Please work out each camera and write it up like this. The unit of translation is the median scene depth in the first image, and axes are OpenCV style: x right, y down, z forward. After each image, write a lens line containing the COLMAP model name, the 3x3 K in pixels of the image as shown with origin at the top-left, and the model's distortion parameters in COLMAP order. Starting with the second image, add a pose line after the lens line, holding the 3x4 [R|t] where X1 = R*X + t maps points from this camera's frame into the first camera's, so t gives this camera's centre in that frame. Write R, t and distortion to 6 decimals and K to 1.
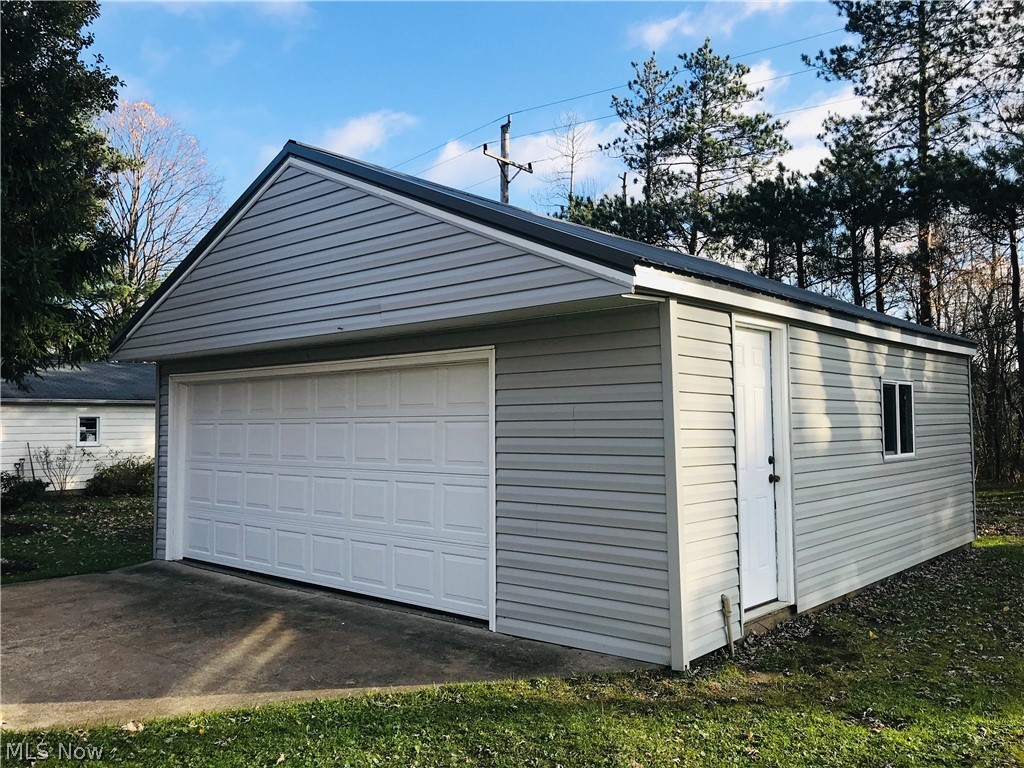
lens RADIAL K [[842.9, 0, 512.0], [0, 842.9, 384.0], [0, 0, 1]] dist [0.072790, -0.127682]
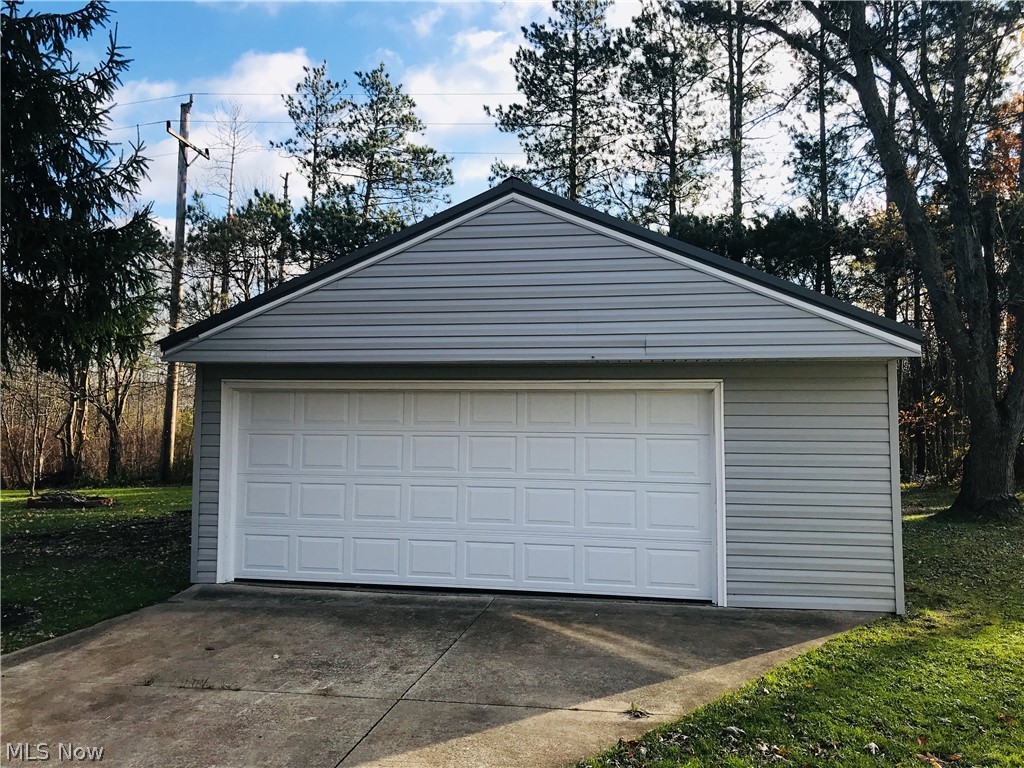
lens RADIAL K [[842.9, 0, 512.0], [0, 842.9, 384.0], [0, 0, 1]] dist [0.072790, -0.127682]
pose [[0.846325, 0.041522, 0.531047, -0.204138], [-0.041106, 0.999075, -0.012608, -0.002247], [-0.531079, -0.011159, 0.847249, 0.021066]]
